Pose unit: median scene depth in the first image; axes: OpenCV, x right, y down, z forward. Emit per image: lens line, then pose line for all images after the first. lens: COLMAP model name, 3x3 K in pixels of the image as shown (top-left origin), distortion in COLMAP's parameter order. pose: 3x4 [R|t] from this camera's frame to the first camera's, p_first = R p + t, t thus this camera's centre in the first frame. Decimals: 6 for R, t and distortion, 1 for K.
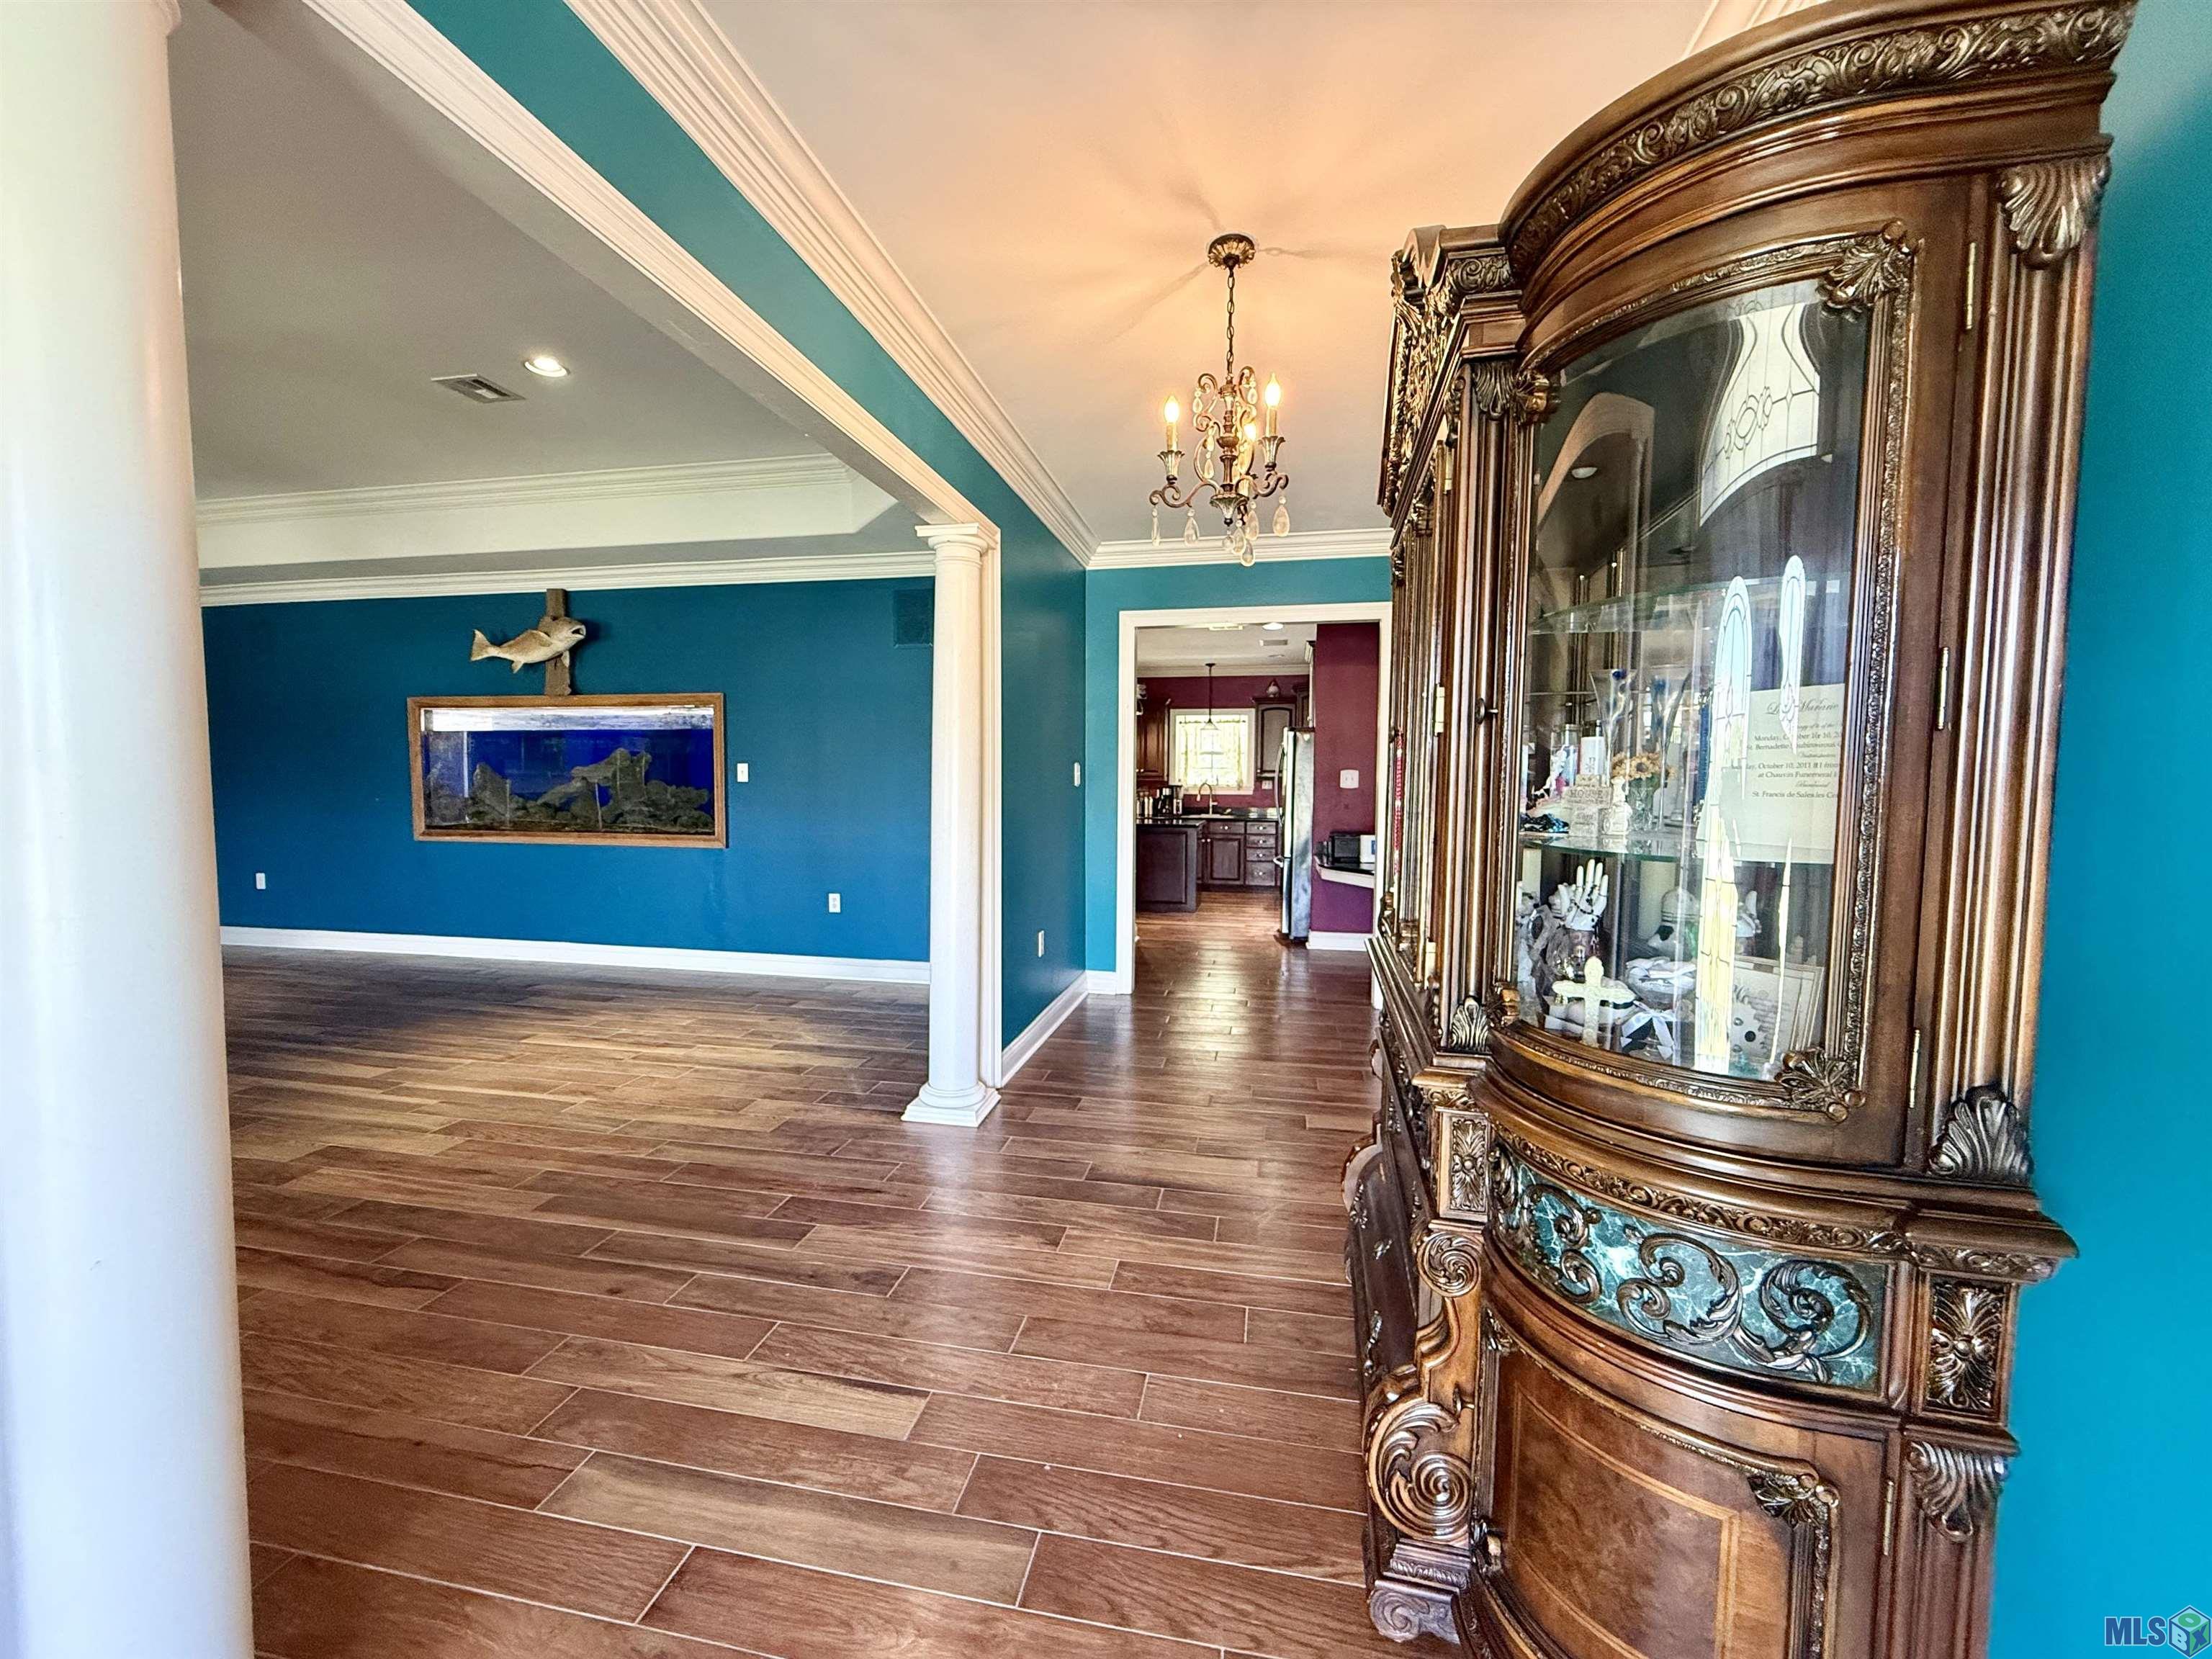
lens RADIAL K [[879.2, 0, 1106.0], [0, 879.2, 829.5], [0, 0, 1]] dist [-0.002167, 0.000096]
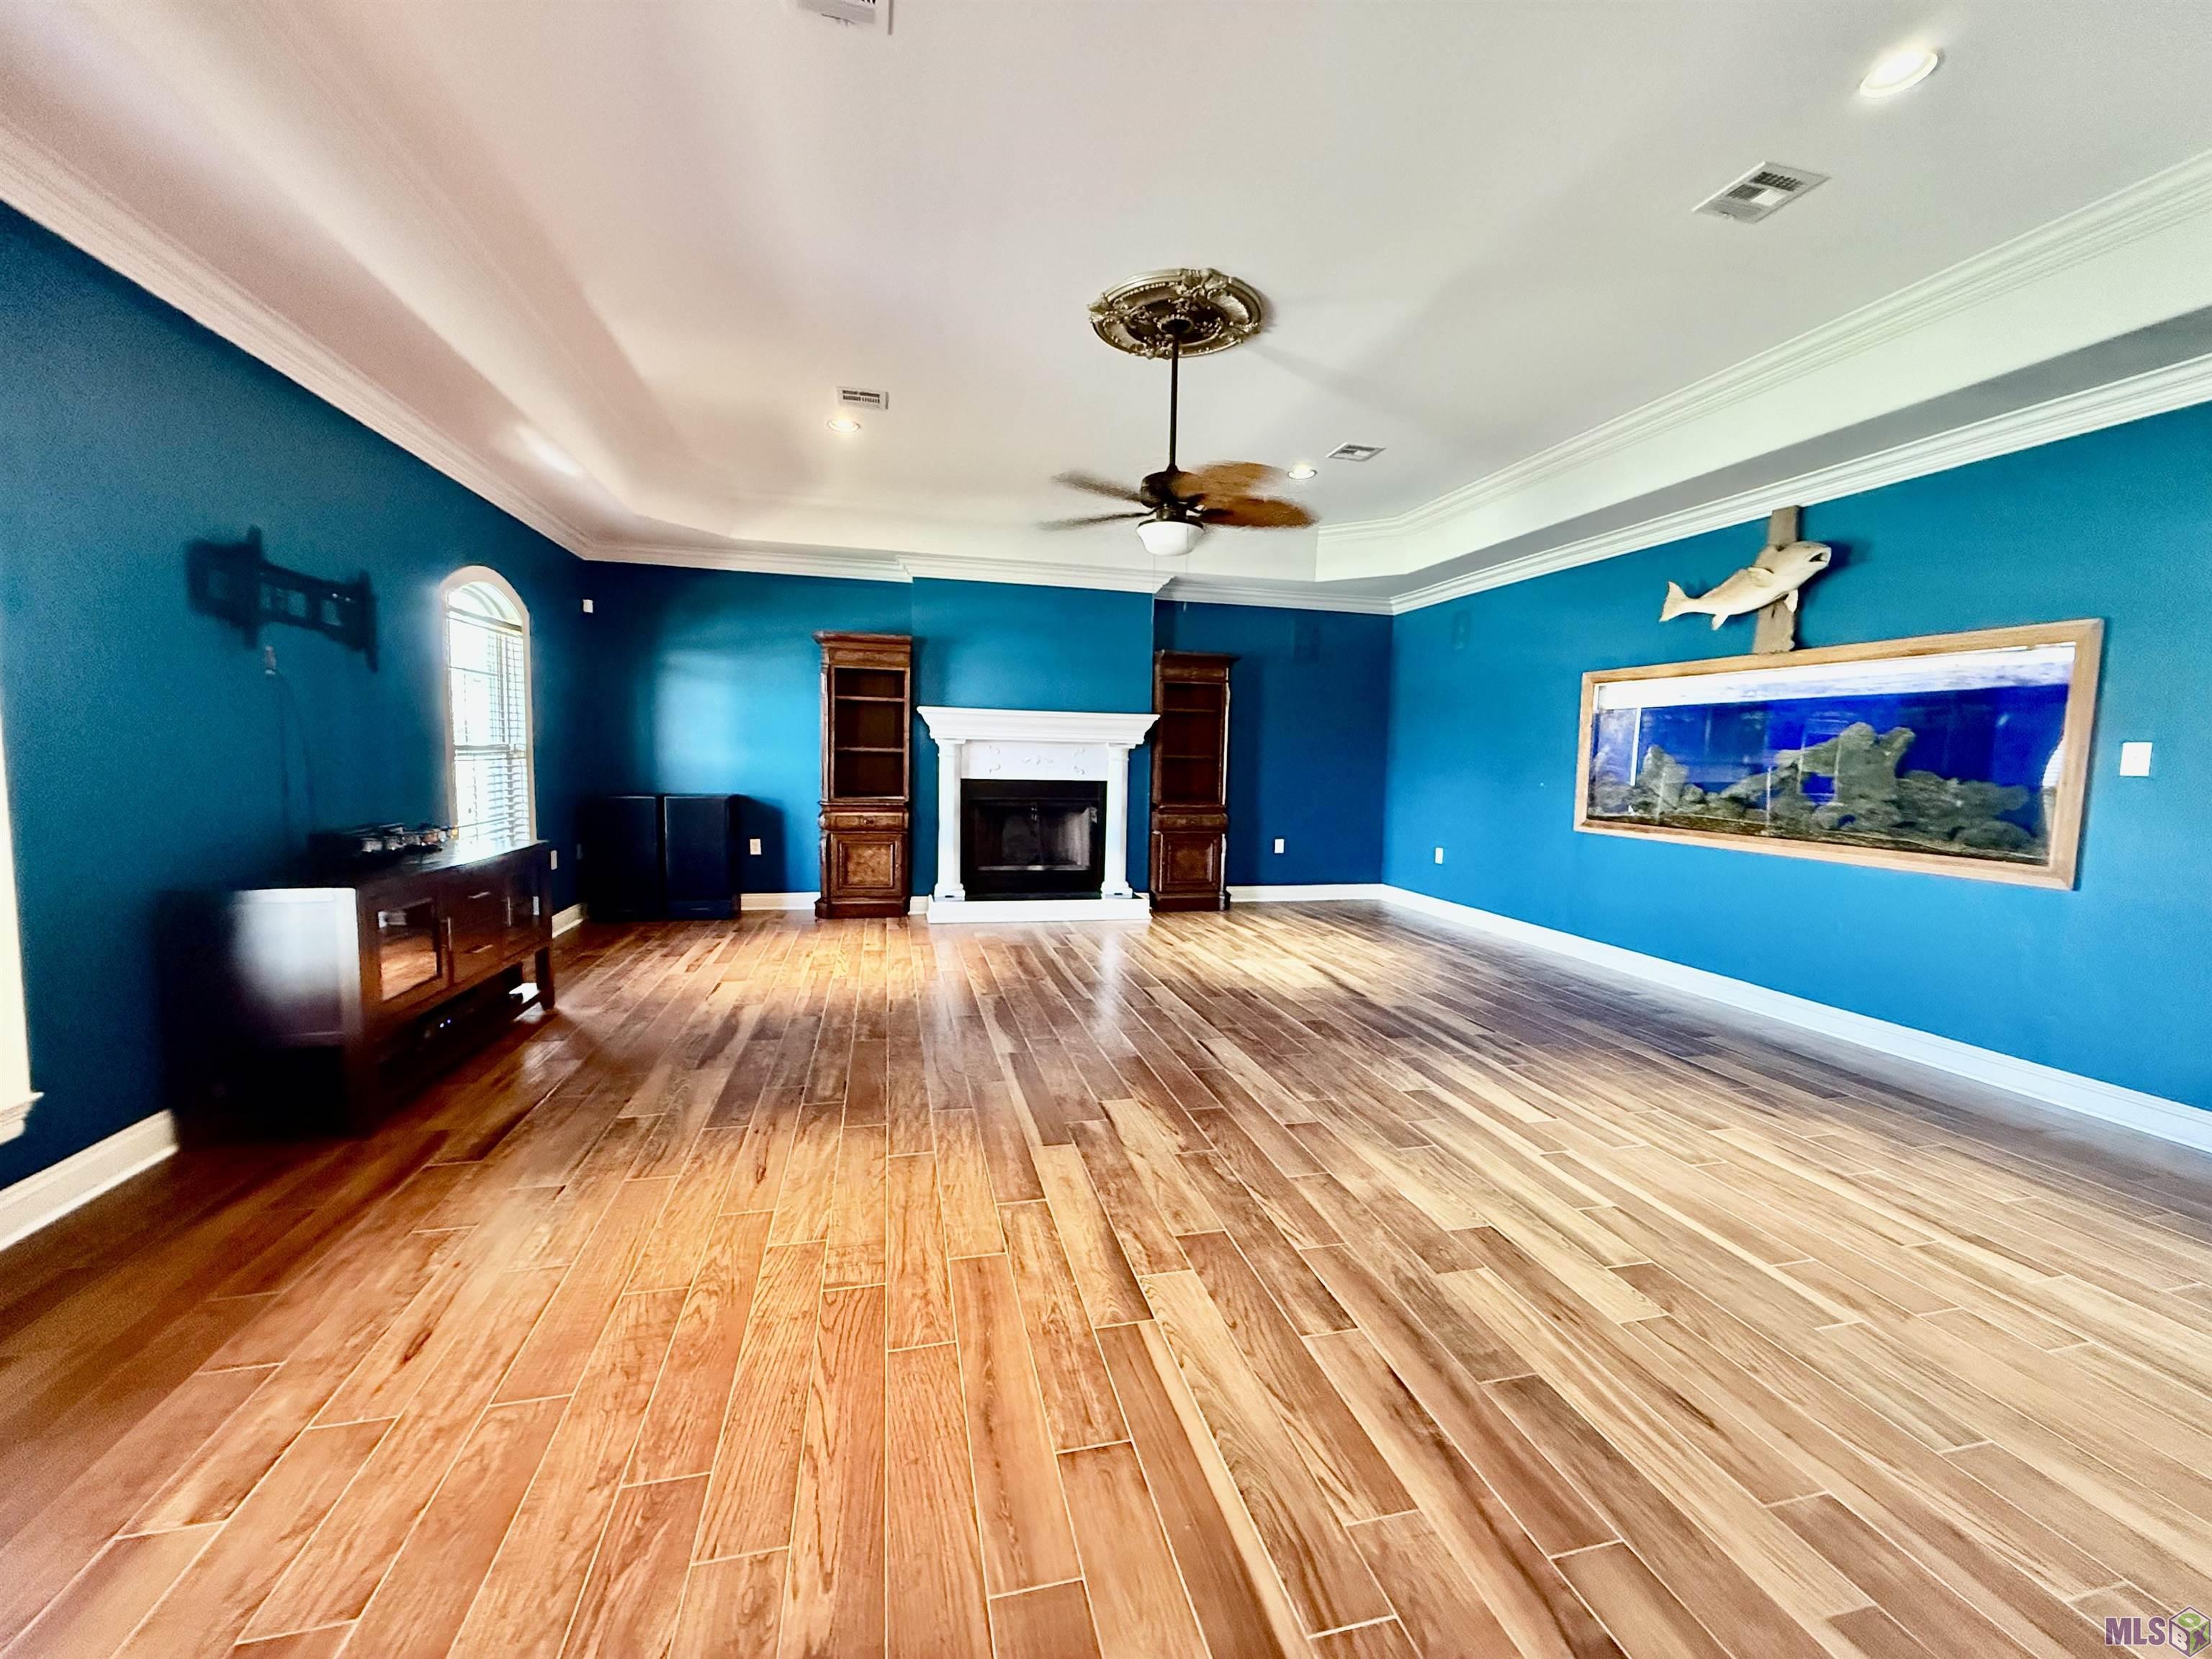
lens RADIAL K [[879.2, 0, 1106.0], [0, 879.2, 829.5], [0, 0, 1]] dist [-0.002167, 0.000096]
pose [[0.431121, 0.081462, -0.898609, -0.192144], [-0.071899, 0.995851, 0.055783, -0.005027], [0.899425, 0.040560, 0.435189, 0.180875]]
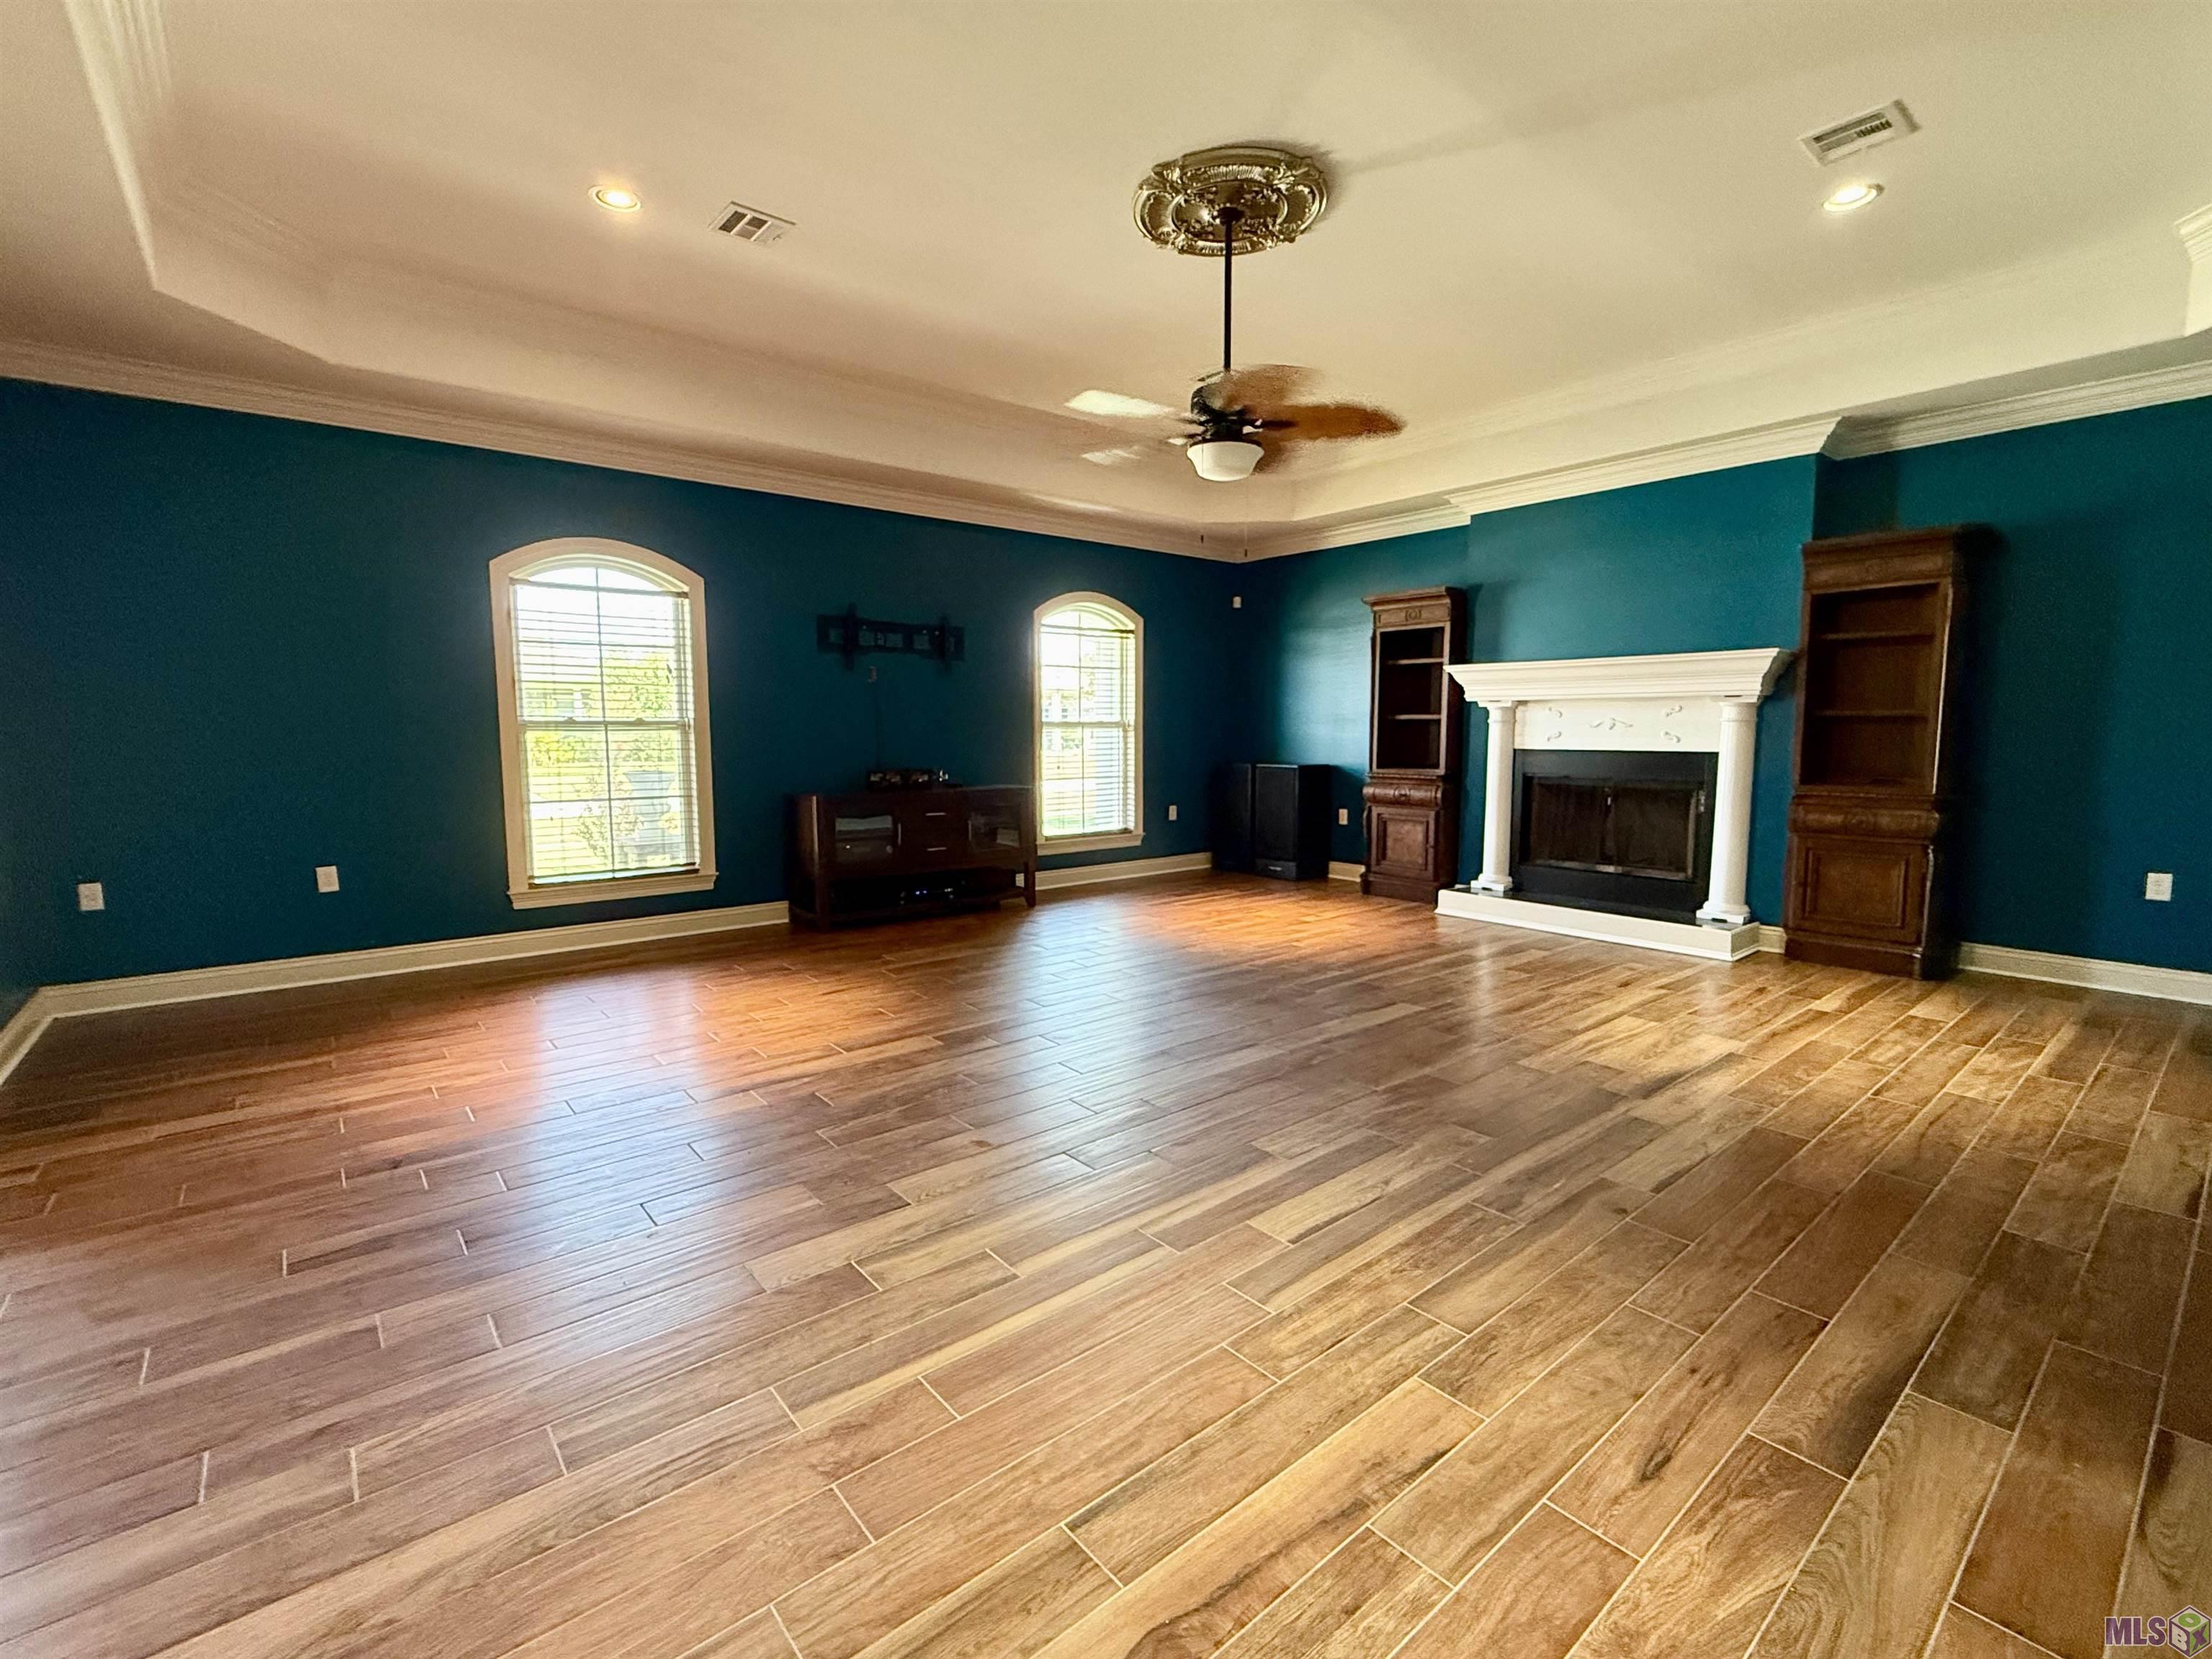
lens RADIAL K [[991.3, 0, 1106.0], [0, 991.3, 829.5], [0, 0, 1]] dist [-0.001494, -0.000267]
pose [[-0.628672, 0.074321, -0.774111, -0.204875], [-0.047089, 0.989958, 0.133286, -0.029023], [0.776243, 0.120245, -0.618860, 0.840169]]
